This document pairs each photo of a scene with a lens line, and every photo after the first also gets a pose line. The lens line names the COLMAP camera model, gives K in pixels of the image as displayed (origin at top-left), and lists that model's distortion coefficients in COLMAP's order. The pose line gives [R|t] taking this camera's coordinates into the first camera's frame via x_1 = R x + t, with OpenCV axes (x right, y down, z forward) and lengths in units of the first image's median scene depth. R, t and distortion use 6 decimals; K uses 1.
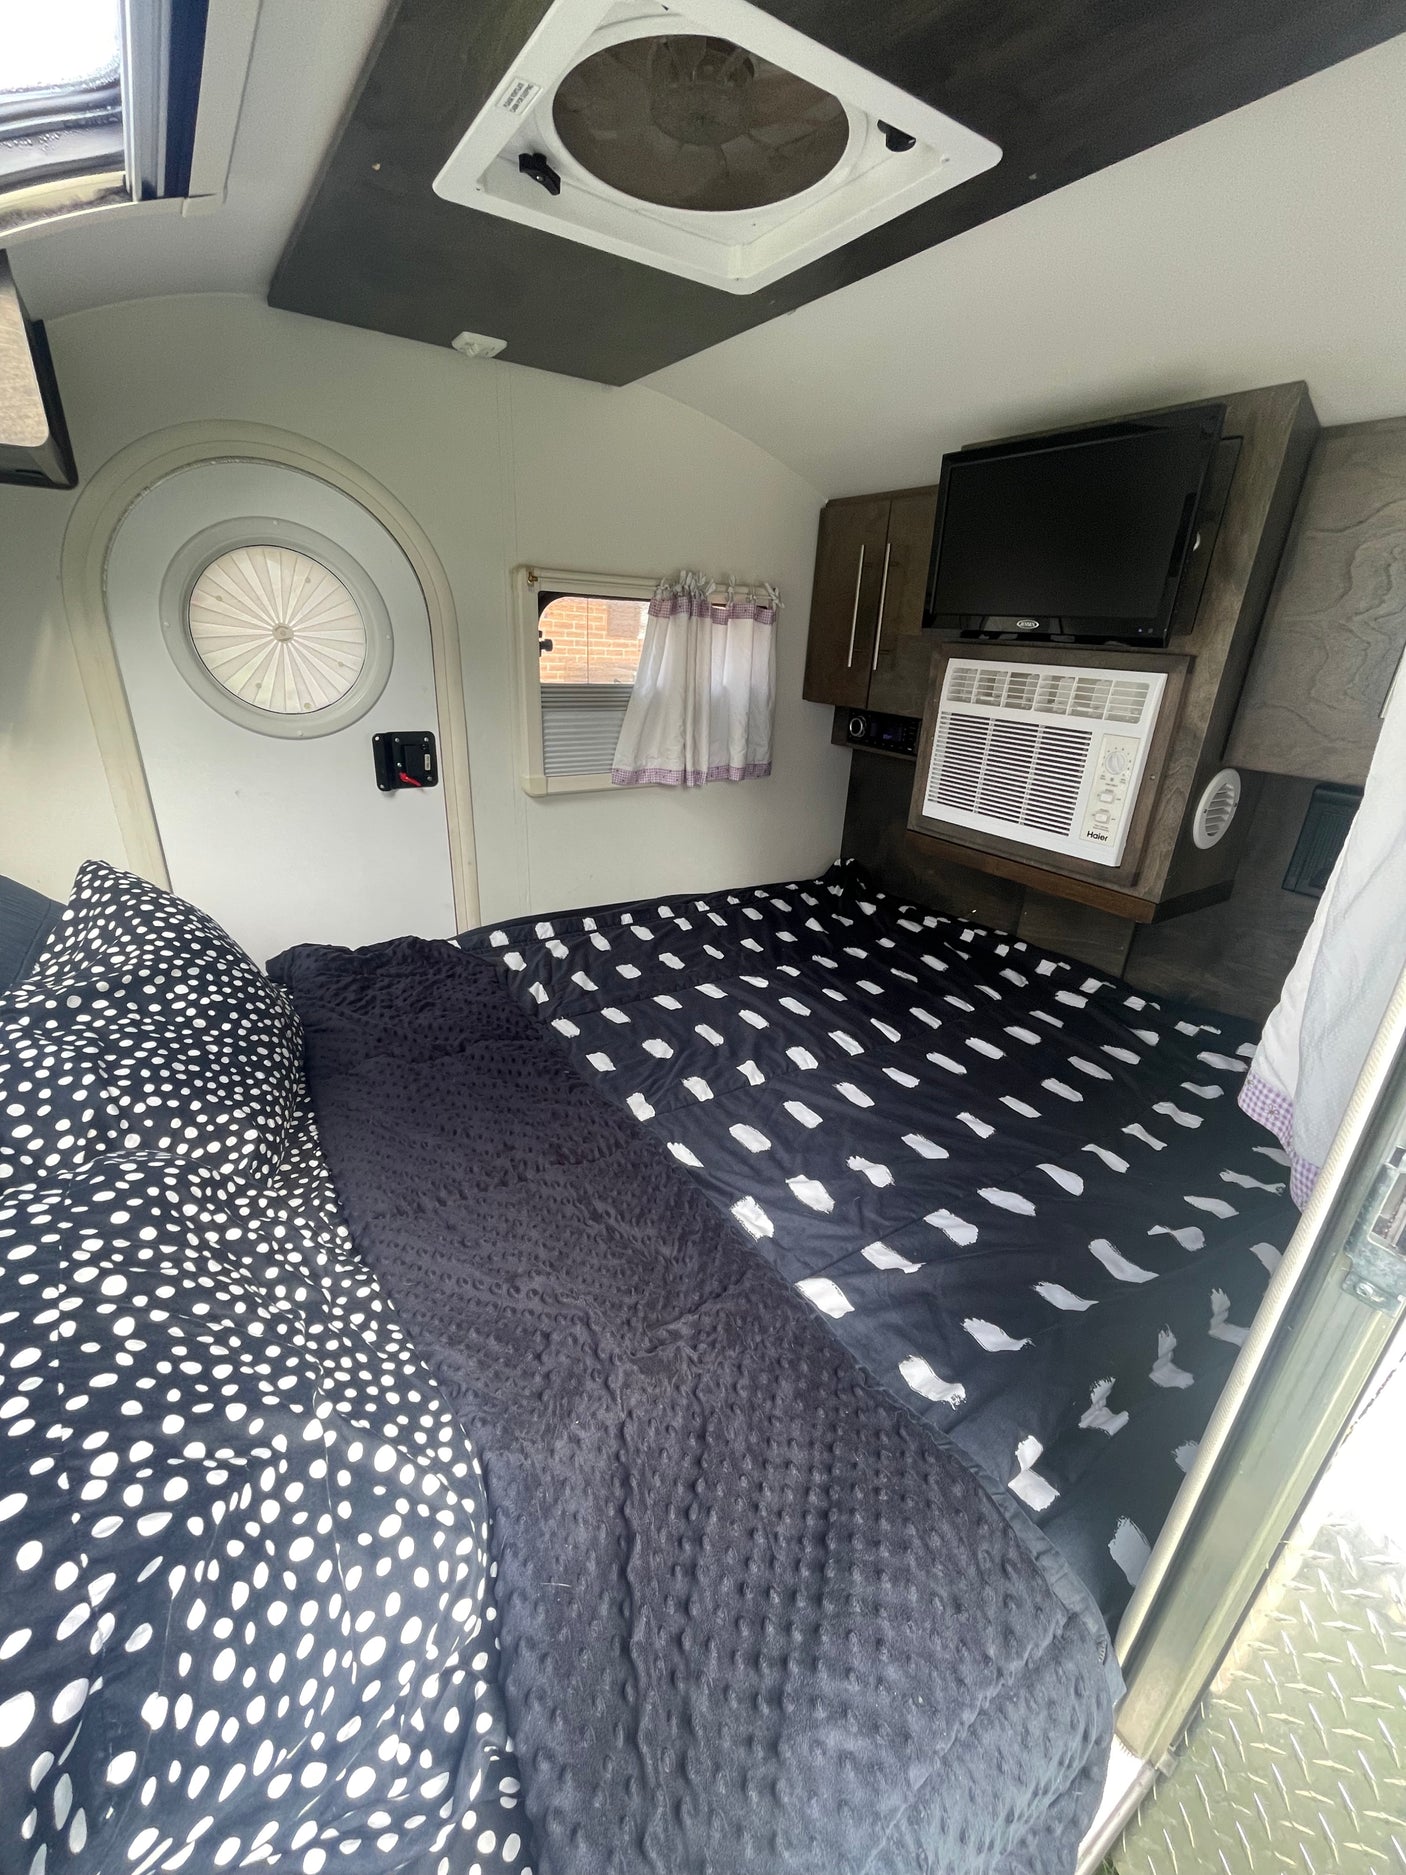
lens RADIAL K [[767.7, 0, 698.5], [0, 767.7, 938.1], [0, 0, 1]] dist [0.015563, -0.000232]
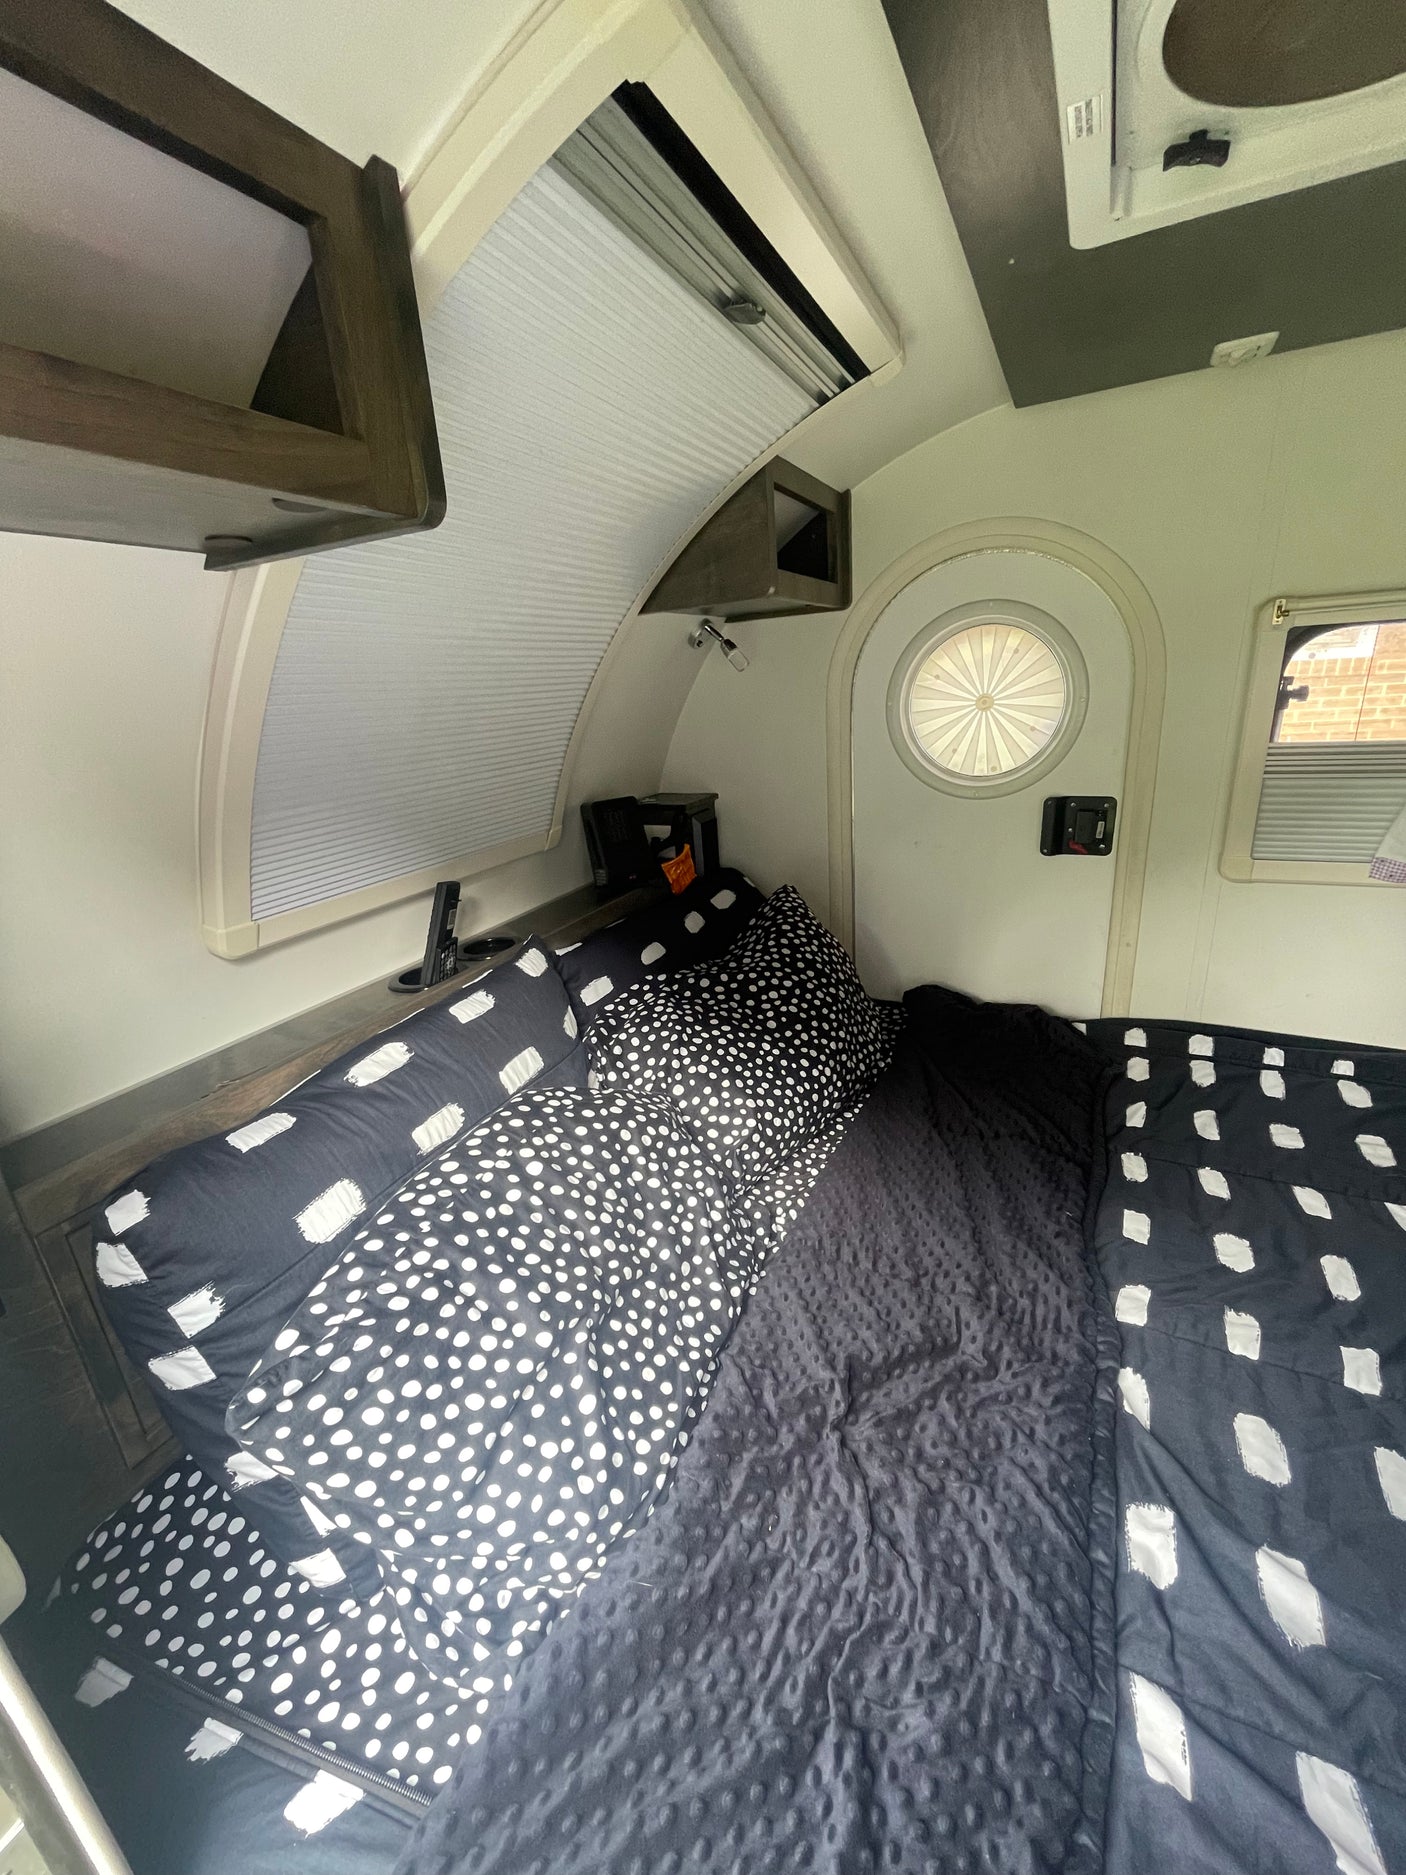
lens RADIAL K [[767.7, 0, 705.3], [0, 767.7, 940.8], [0, 0, 1]] dist [0.015563, -0.000232]
pose [[0.515787, 0.205799, -0.831631, 0.342389], [-0.243724, 0.965857, 0.087855, -0.115744], [0.821318, 0.157374, 0.548335, 0.227655]]
